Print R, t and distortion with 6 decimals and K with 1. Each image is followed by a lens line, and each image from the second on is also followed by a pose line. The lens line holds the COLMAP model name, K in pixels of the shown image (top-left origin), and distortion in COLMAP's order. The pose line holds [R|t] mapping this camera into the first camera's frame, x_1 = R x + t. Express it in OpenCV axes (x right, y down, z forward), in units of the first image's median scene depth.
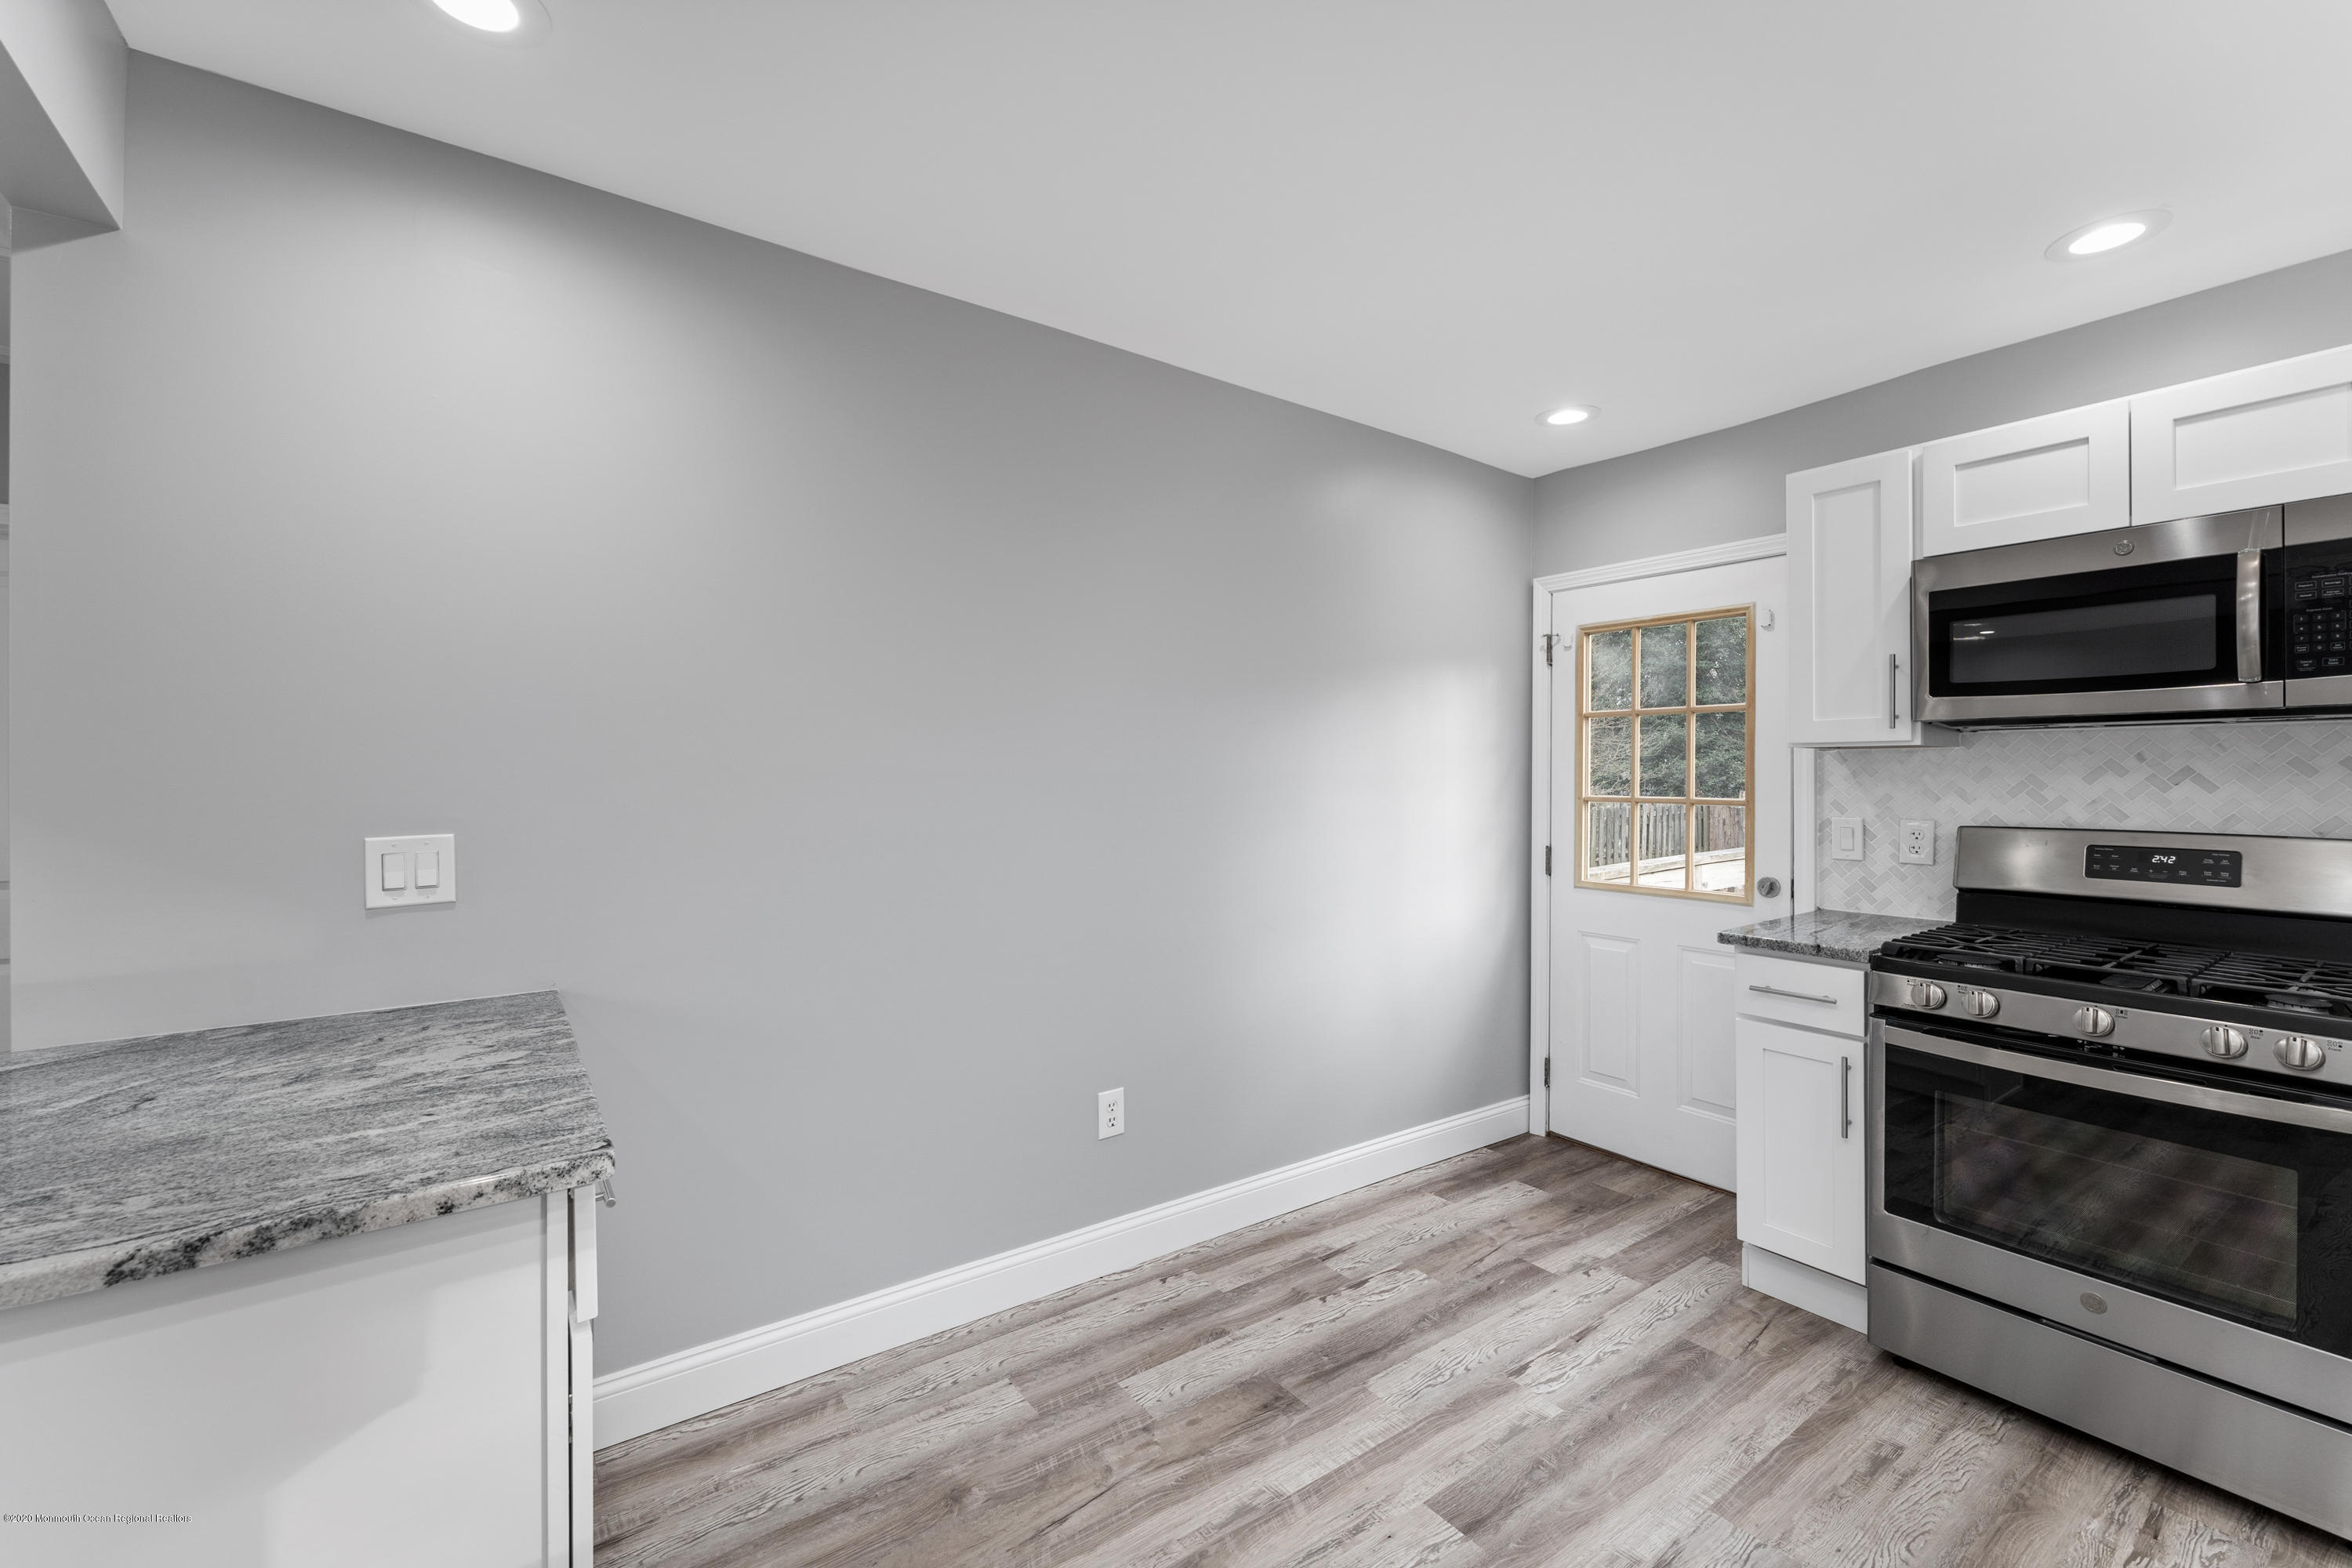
lens RADIAL K [[970.9, 0, 1168.2], [0, 970.9, 772.7], [0, 0, 1]] dist [0.000648, -0.000116]
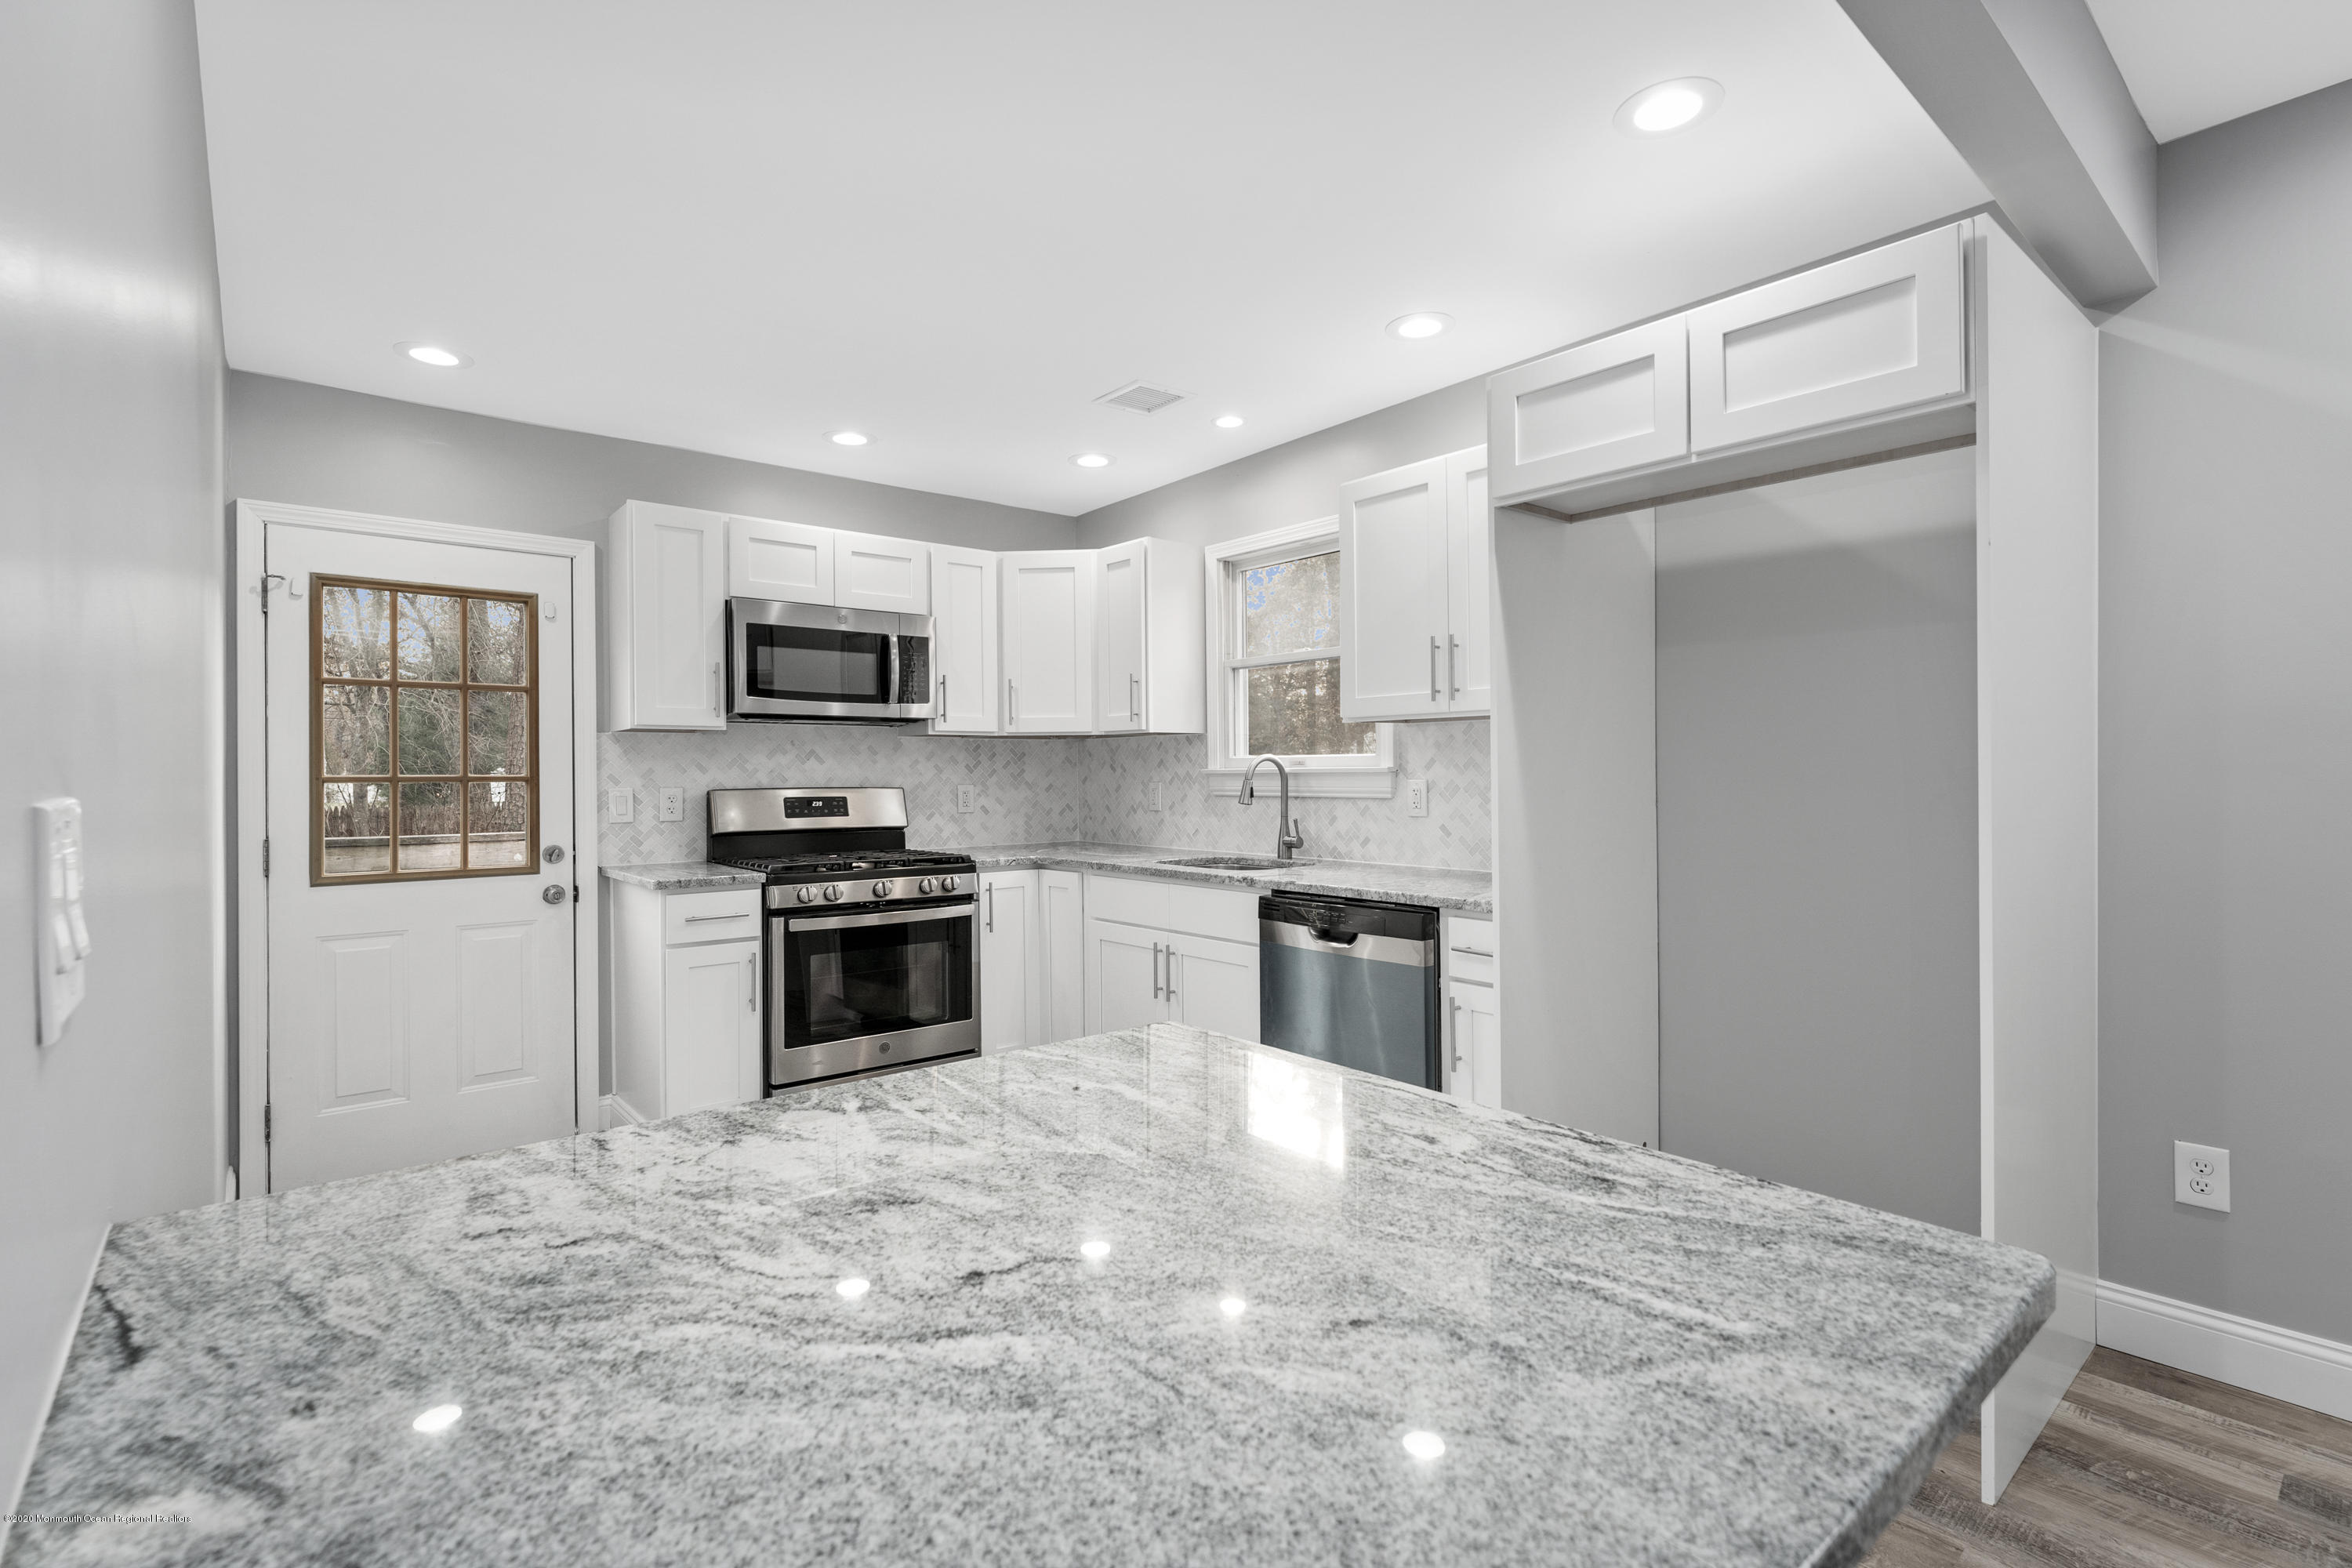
lens RADIAL K [[1090.3, 0, 1177.8], [0, 1090.3, 775.0], [0, 0, 1]] dist [-0.002153, -0.000124]
pose [[-0.084670, 0.002872, 0.996405, -0.924202], [0.005855, 0.999980, -0.002384, 0.047792], [-0.996392, 0.005633, -0.084685, 0.540878]]
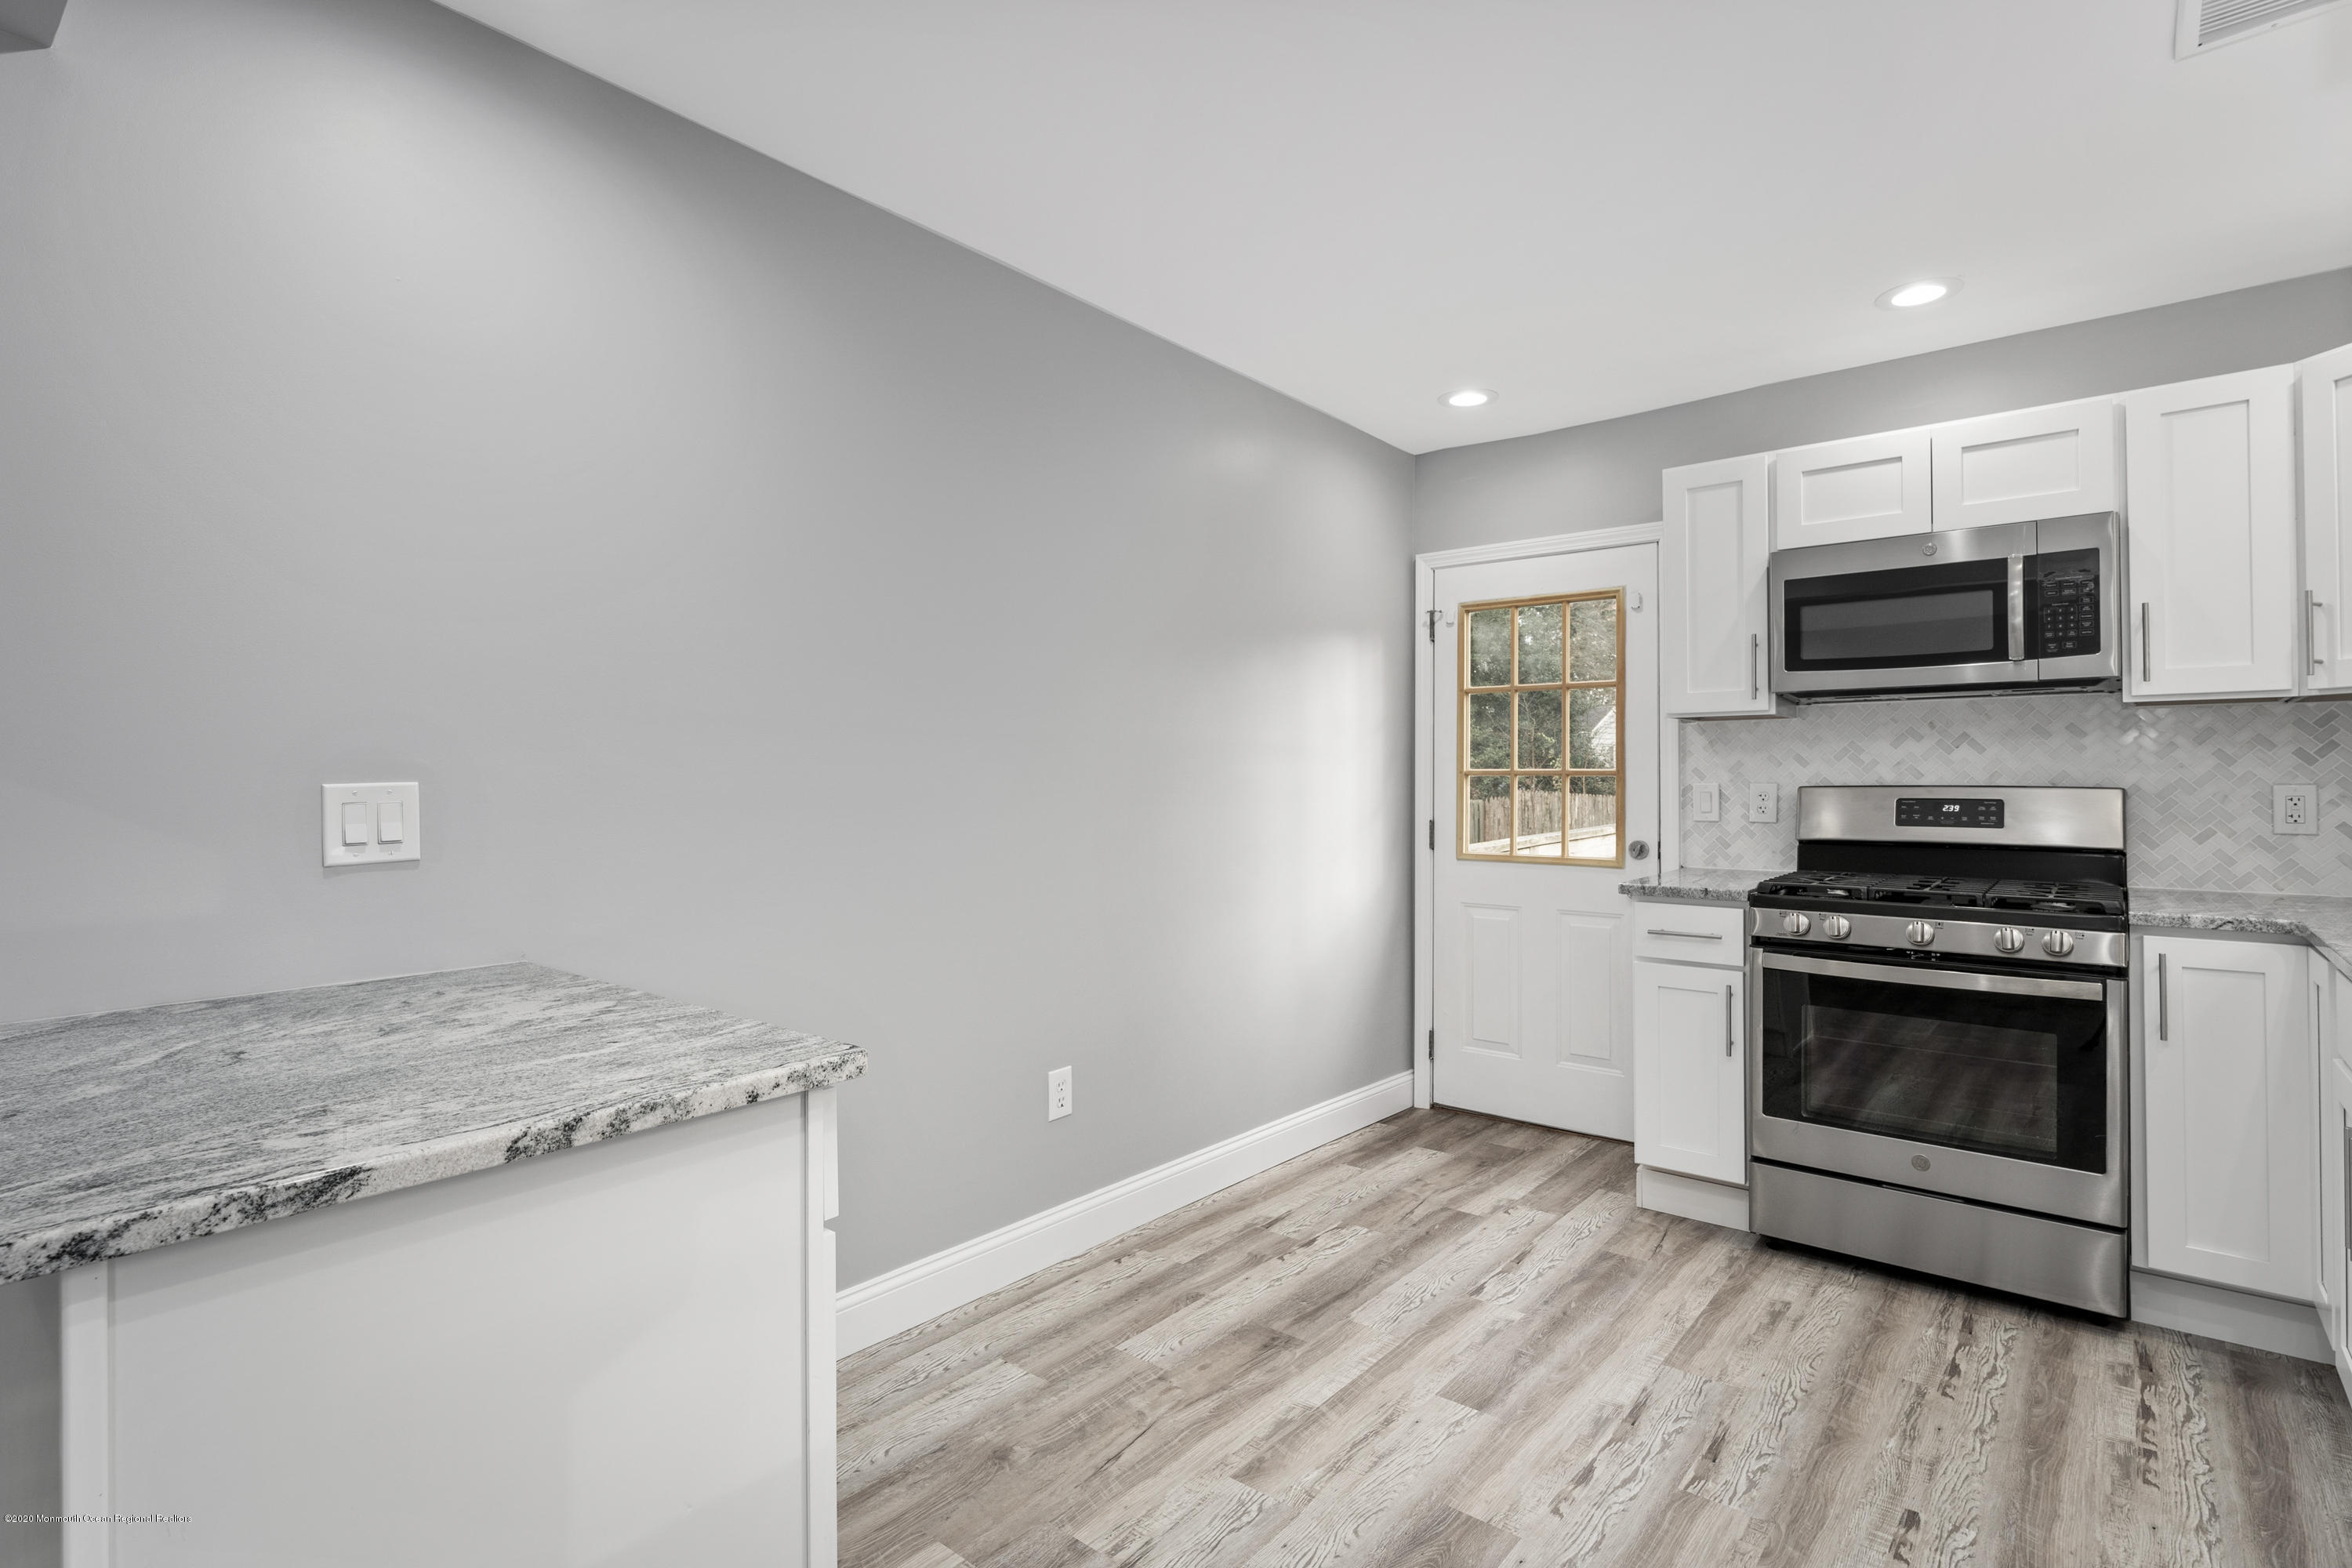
lens RADIAL K [[1145.3, 0, 1174.0], [0, 1145.3, 770.8], [0, 0, 1]] dist [-0.003997, -0.000396]
pose [[0.966996, -0.000368, 0.254791, -0.279297], [0.001555, 0.999989, -0.004456, 0.047818], [-0.254786, 0.004705, 0.966986, -0.134087]]
